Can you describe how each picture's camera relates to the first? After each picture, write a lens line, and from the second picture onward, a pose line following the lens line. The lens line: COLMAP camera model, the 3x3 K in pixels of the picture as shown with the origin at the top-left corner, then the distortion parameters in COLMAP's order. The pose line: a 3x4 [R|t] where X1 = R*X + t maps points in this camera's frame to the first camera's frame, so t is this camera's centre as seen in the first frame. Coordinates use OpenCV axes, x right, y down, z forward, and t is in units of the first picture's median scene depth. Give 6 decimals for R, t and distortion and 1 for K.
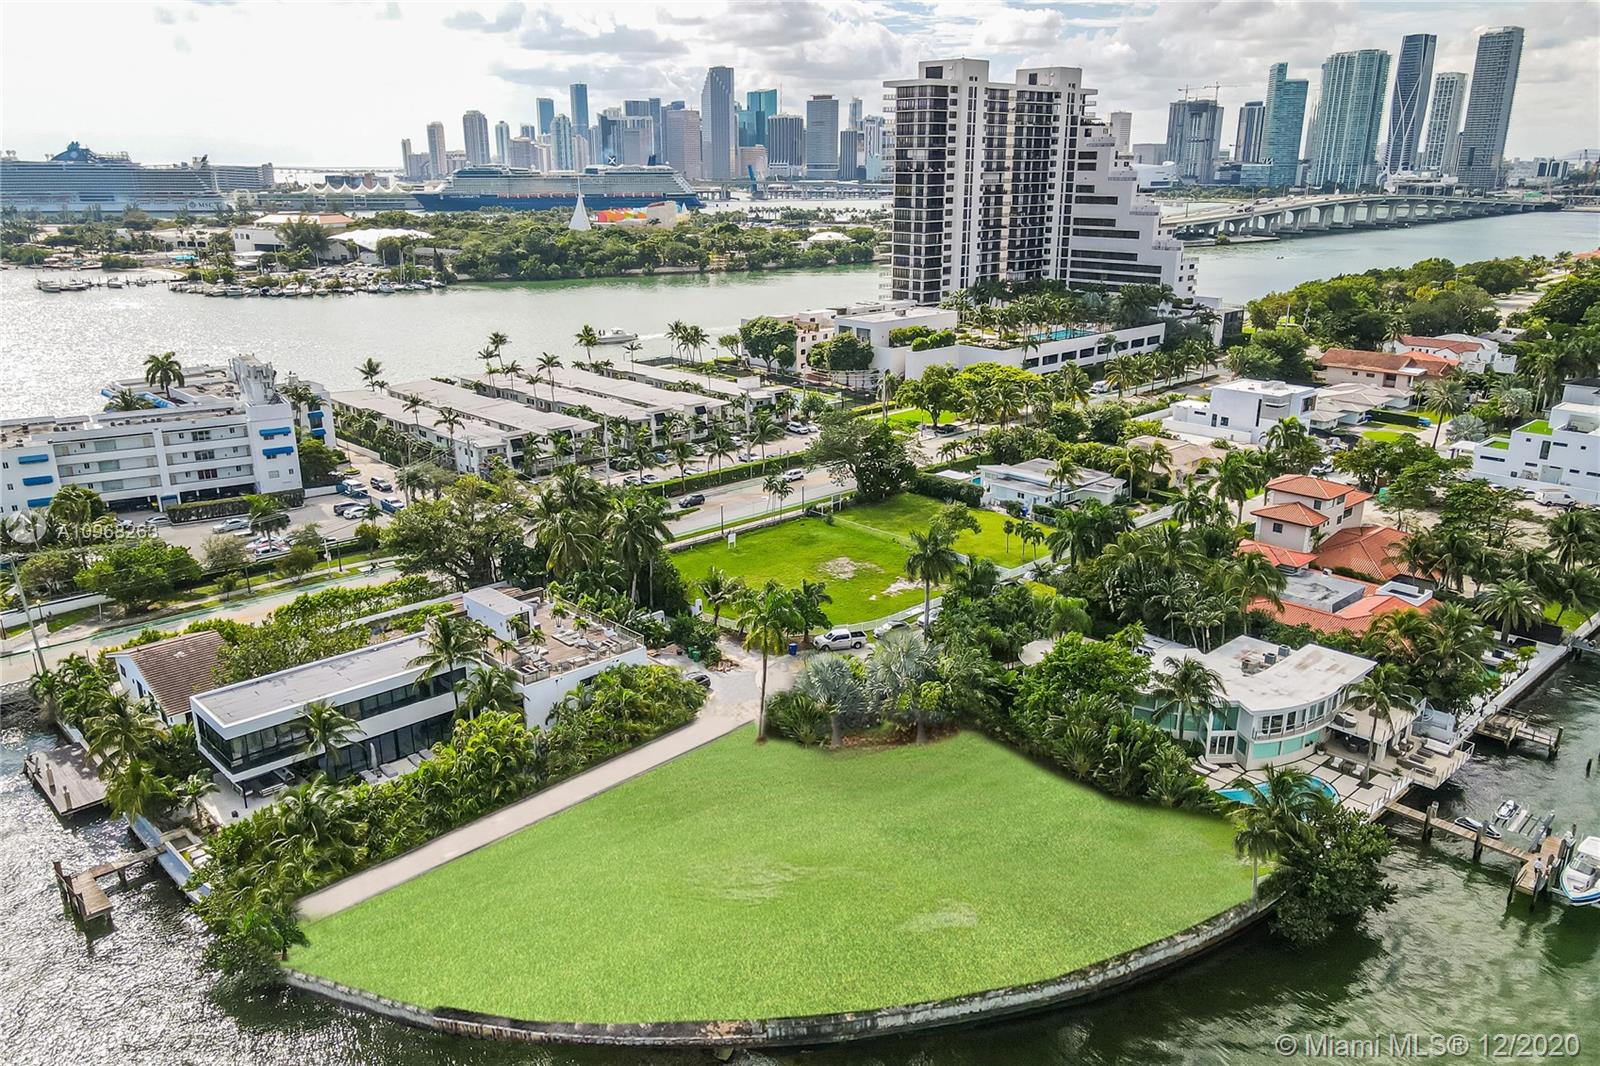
lens RADIAL K [[1181.7, 0, 794.5], [0, 1181.7, 564.0], [0, 0, 1]] dist [0.002957, 0.029775]
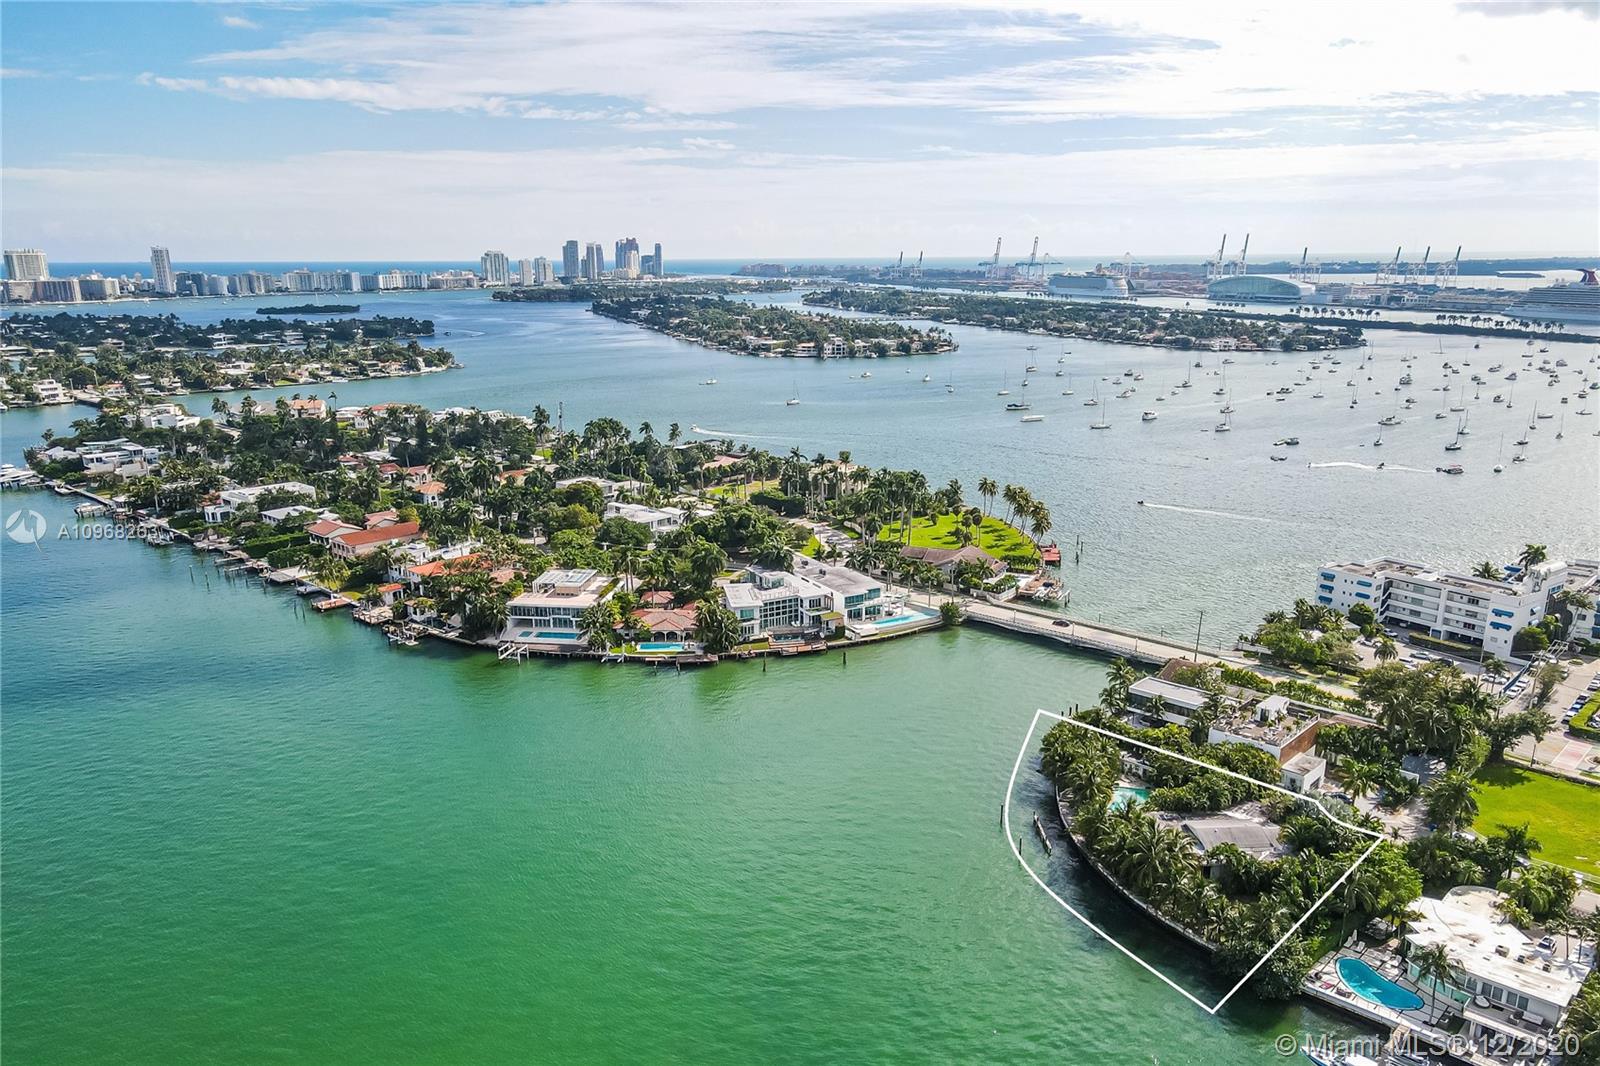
lens RADIAL K [[1181.7, 0, 794.5], [0, 1181.7, 564.0], [0, 0, 1]] dist [0.002957, 0.029775]
pose [[0.048084, 0.252855, -0.966309, 0.502192], [-0.315032, 0.921889, 0.225555, -0.120646], [0.947862, 0.293573, 0.123985, -0.019054]]
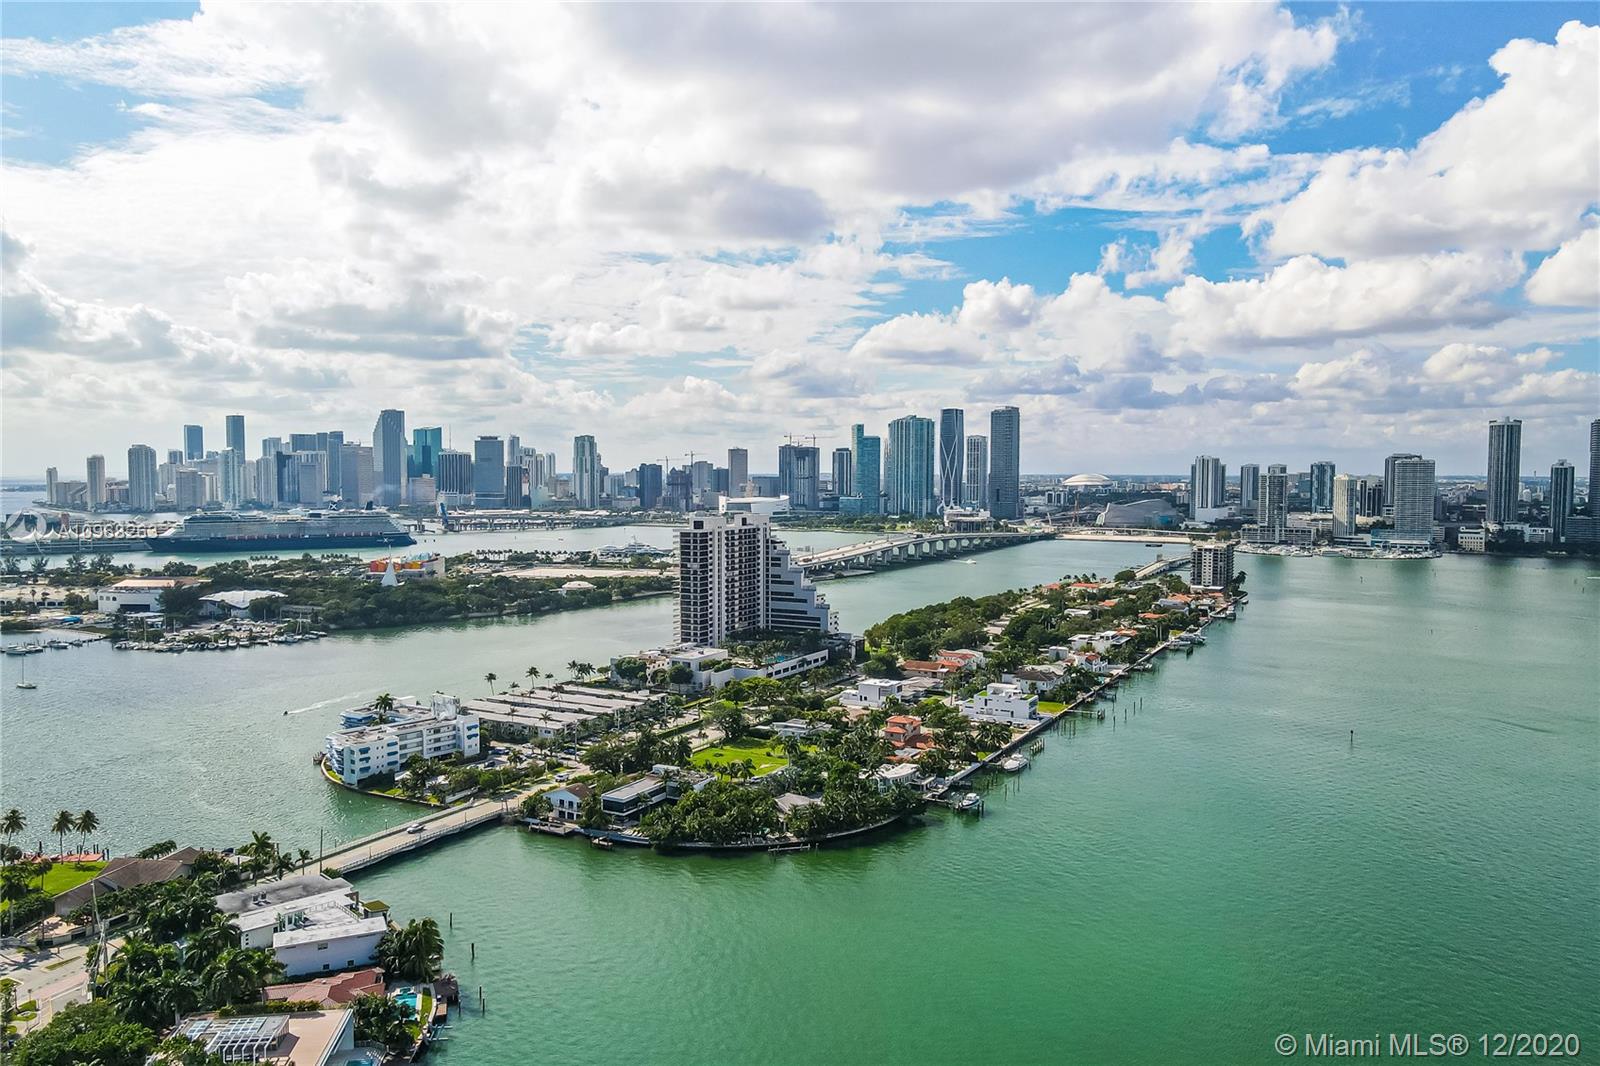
lens RADIAL K [[1169.0, 0, 797.8], [0, 1169.0, 500.1], [0, 0, 1]] dist [-0.007496, 0.000468]
pose [[0.951604, -0.005767, 0.307273, -0.286011], [0.097101, 0.954250, -0.282806, 0.088195], [-0.291584, 0.298956, 0.908628, -0.710879]]
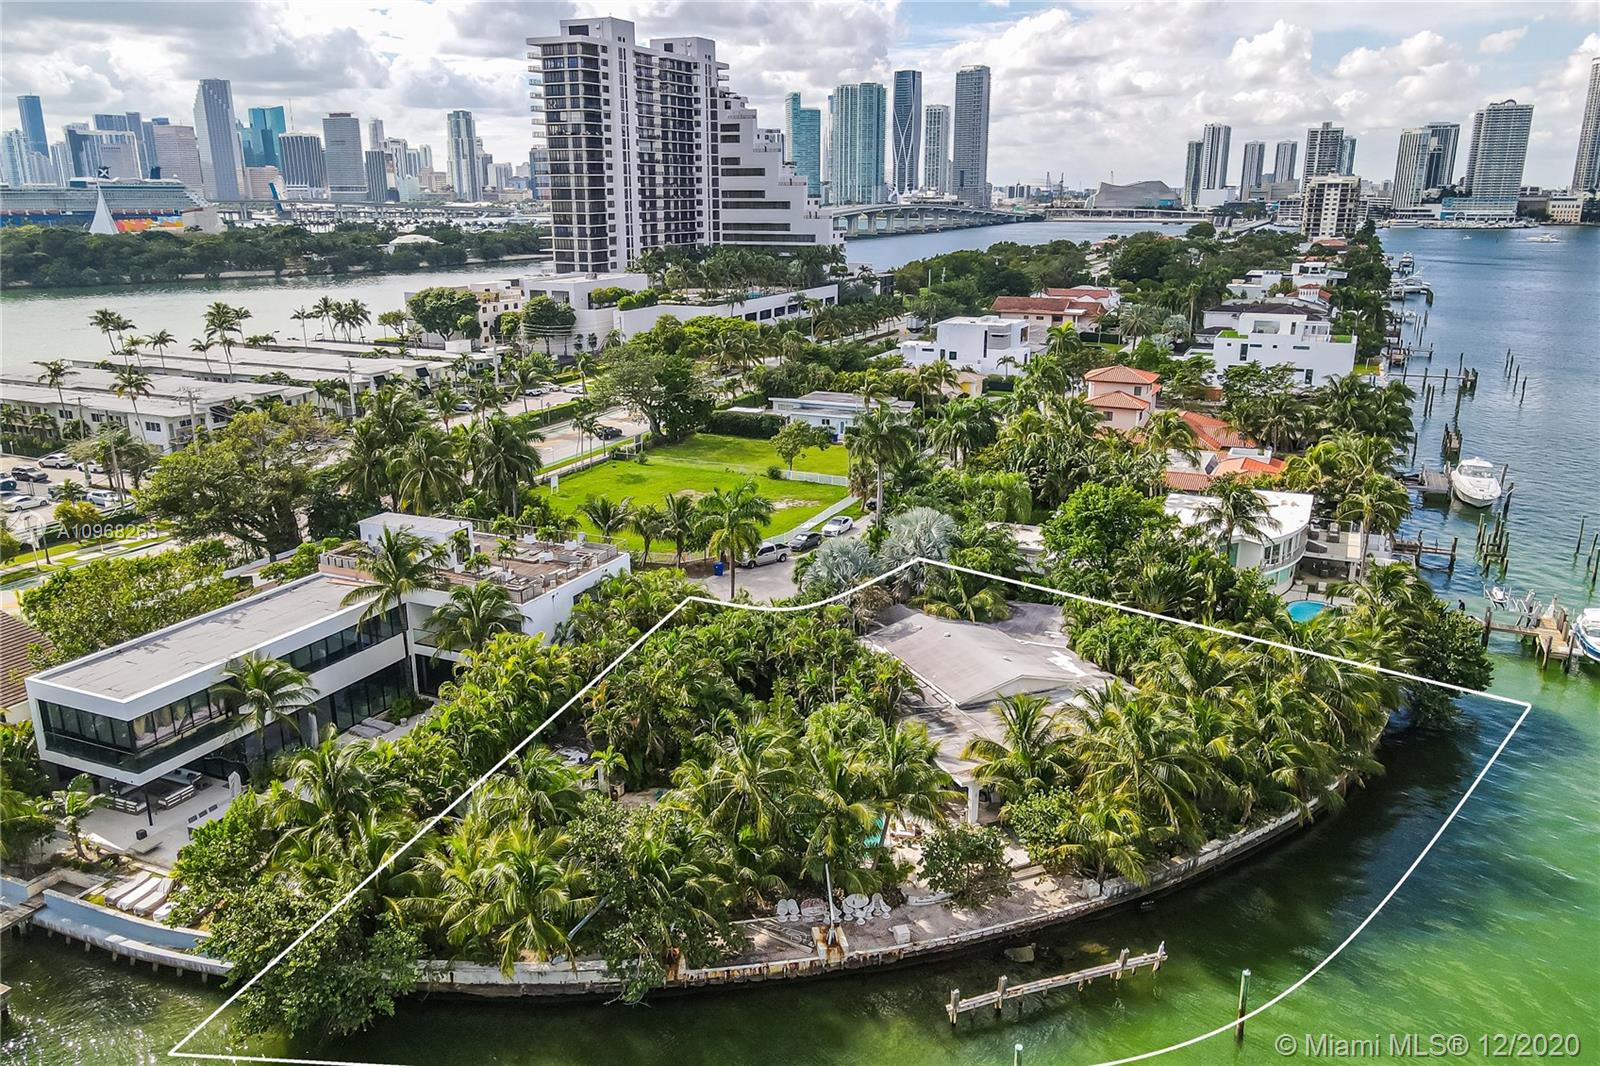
lens RADIAL K [[1190.7, 0, 798.0], [0, 1190.7, 555.2], [0, 0, 1]] dist [-0.003350, 0.036909]
pose [[0.928262, -0.110625, 0.355093, -0.096825], [0.121903, 0.992497, -0.009469, 0.029285], [-0.351382, 0.052077, 0.934783, 0.062503]]
